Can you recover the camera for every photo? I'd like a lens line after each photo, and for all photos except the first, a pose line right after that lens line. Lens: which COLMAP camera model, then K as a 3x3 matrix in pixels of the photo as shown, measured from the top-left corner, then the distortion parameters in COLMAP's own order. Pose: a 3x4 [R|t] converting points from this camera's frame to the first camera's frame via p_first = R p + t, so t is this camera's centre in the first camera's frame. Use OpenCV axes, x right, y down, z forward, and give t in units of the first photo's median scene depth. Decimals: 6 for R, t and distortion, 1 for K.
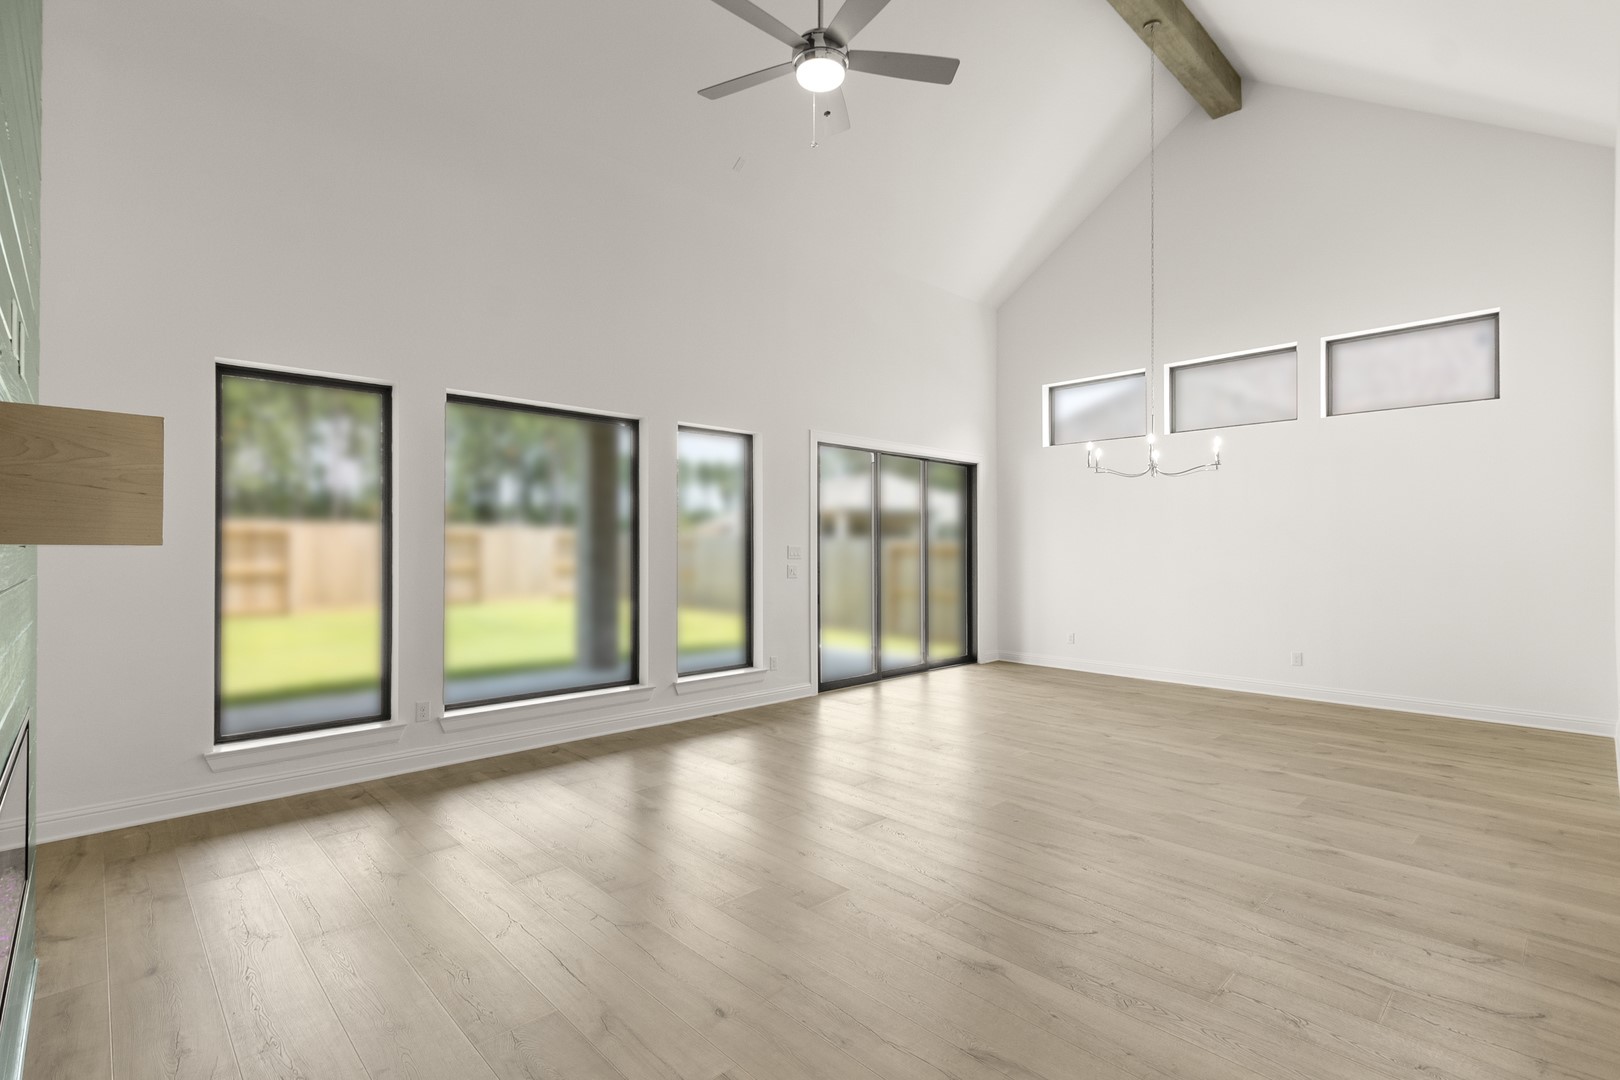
lens RADIAL K [[753.7, 0, 837.7], [0, 753.7, 543.1], [0, 0, 1]] dist [0.000932, -0.000155]
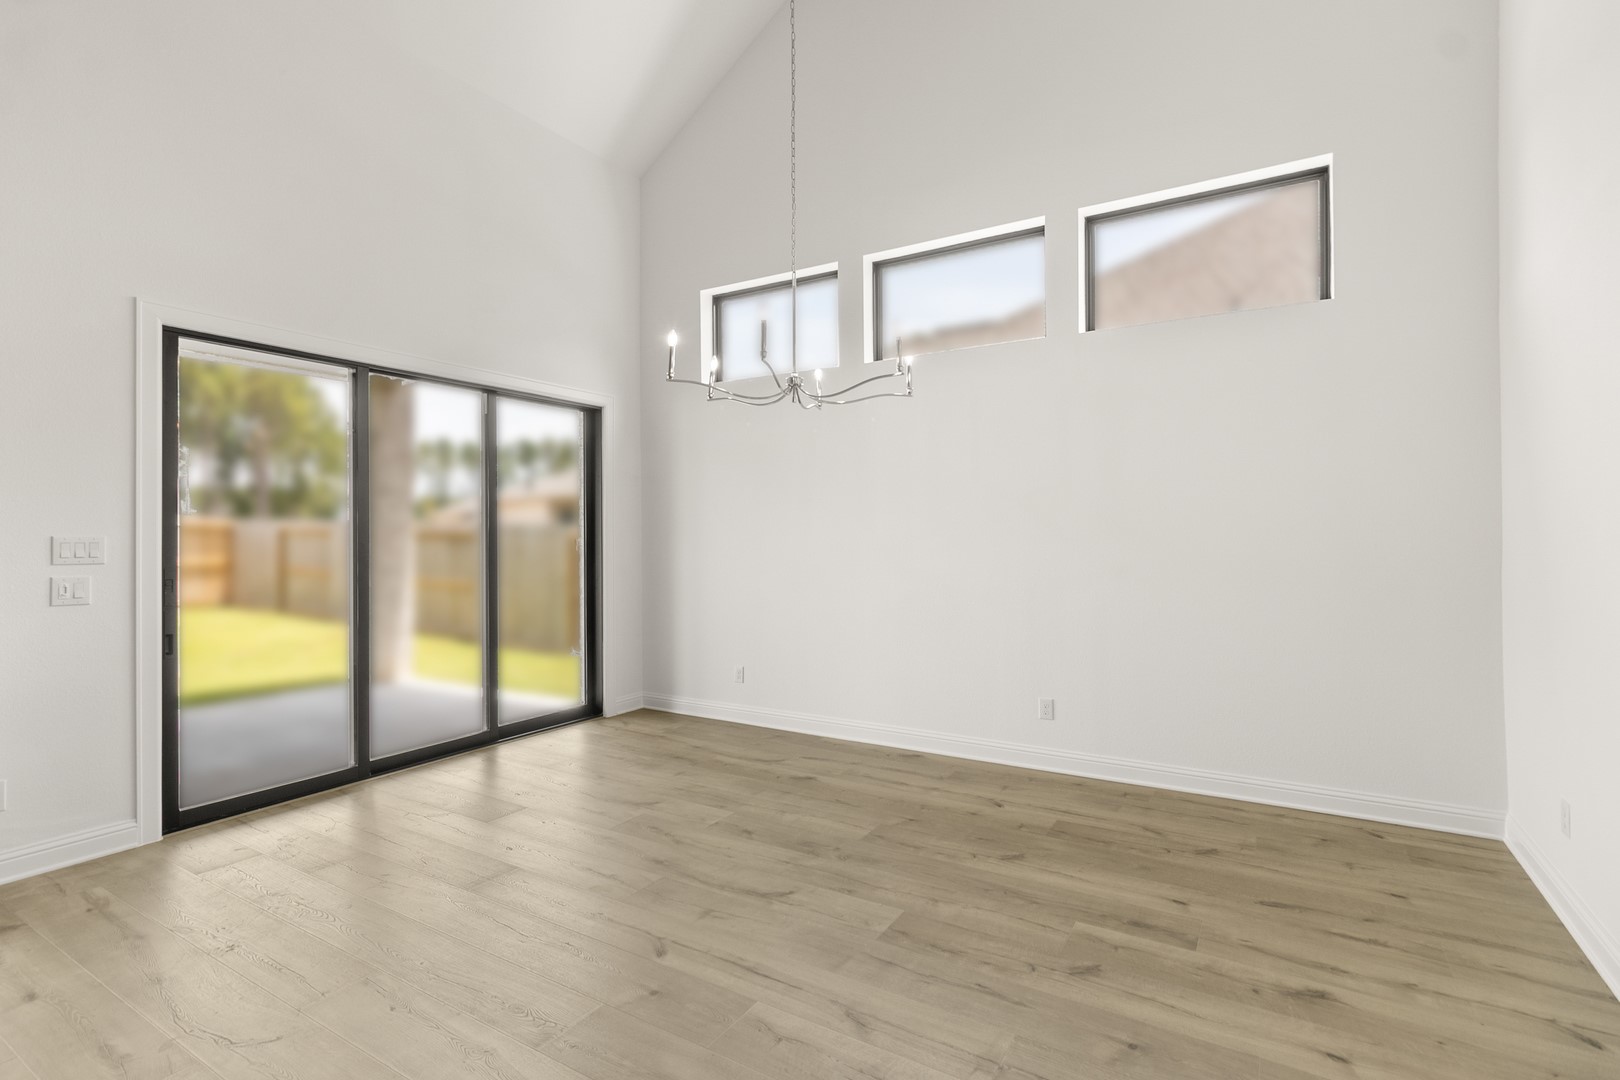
lens RADIAL K [[757.7, 0, 805.6], [0, 757.7, 531.1], [0, 0, 1]] dist [0.001426, 0.000272]
pose [[0.975376, -0.003000, 0.220530, 0.267229], [0.002968, 0.999995, 0.000474, 0.001117], [-0.220530, 0.000192, 0.975380, 0.415593]]
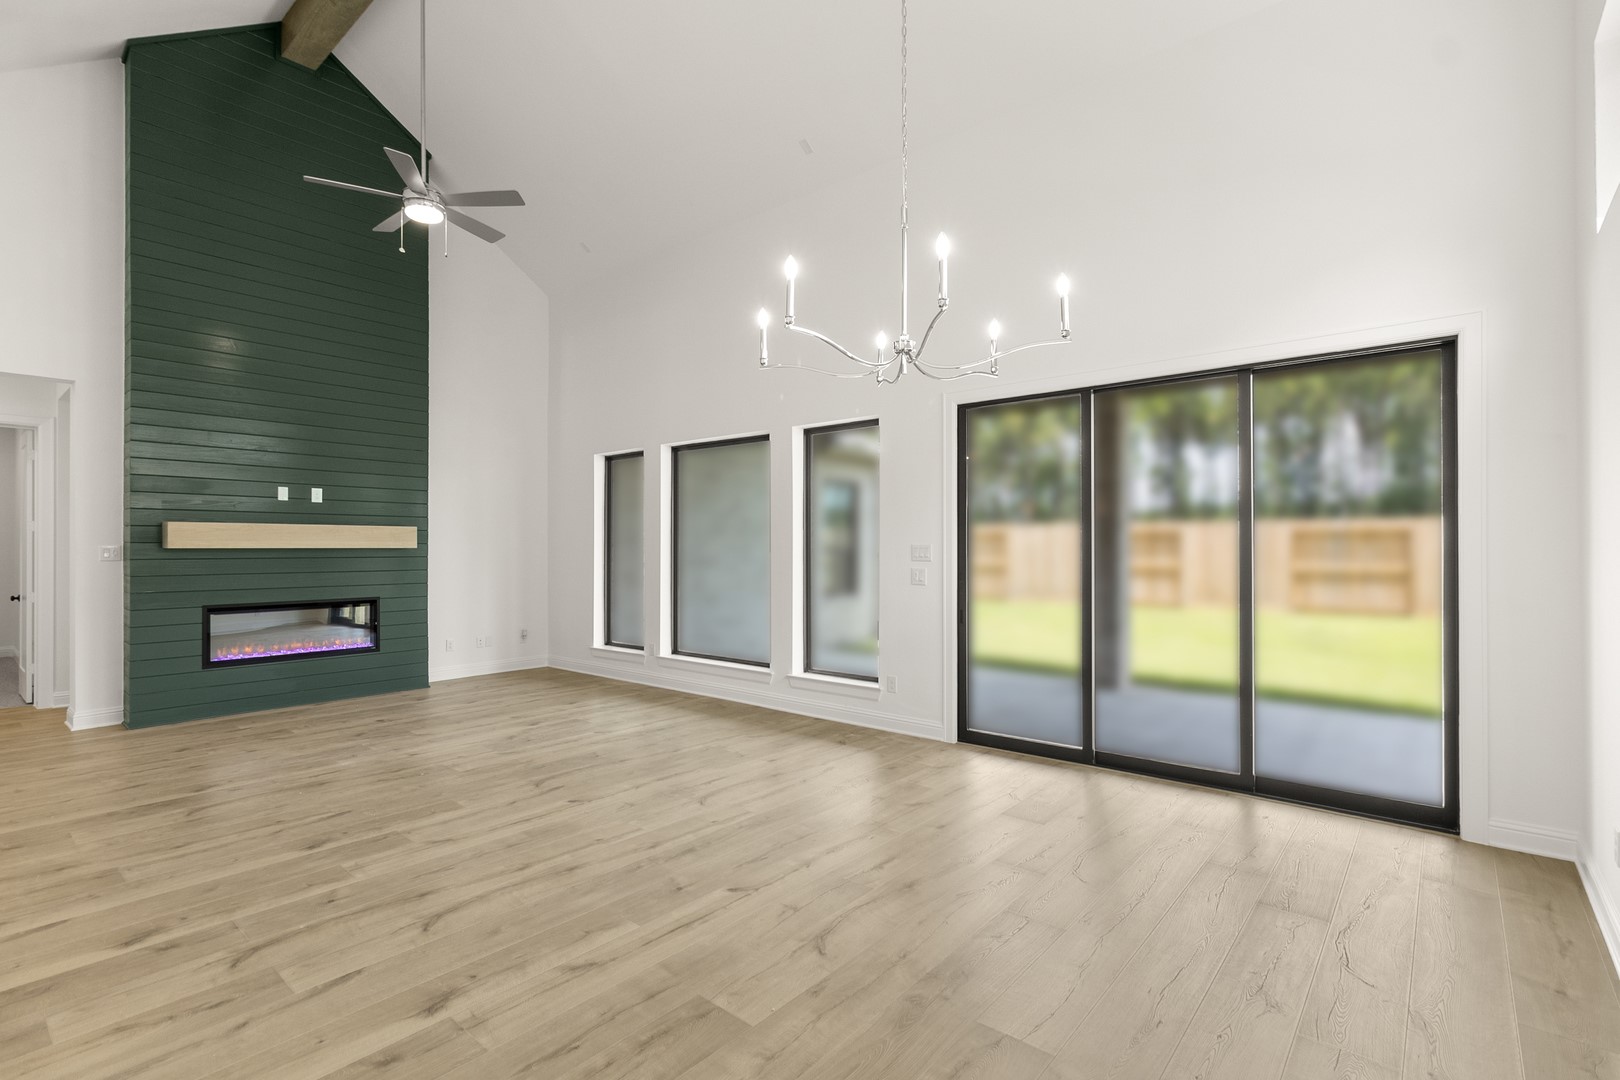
lens RADIAL K [[771.6, 0, 805.2], [0, 771.6, 543.0], [0, 0, 1]] dist [0.002001, 0.000442]
pose [[0.055918, -0.005283, -0.998421, 0.714542], [0.008709, 0.999951, -0.004804, 0.004037], [0.998397, -0.008427, 0.055961, 0.789968]]
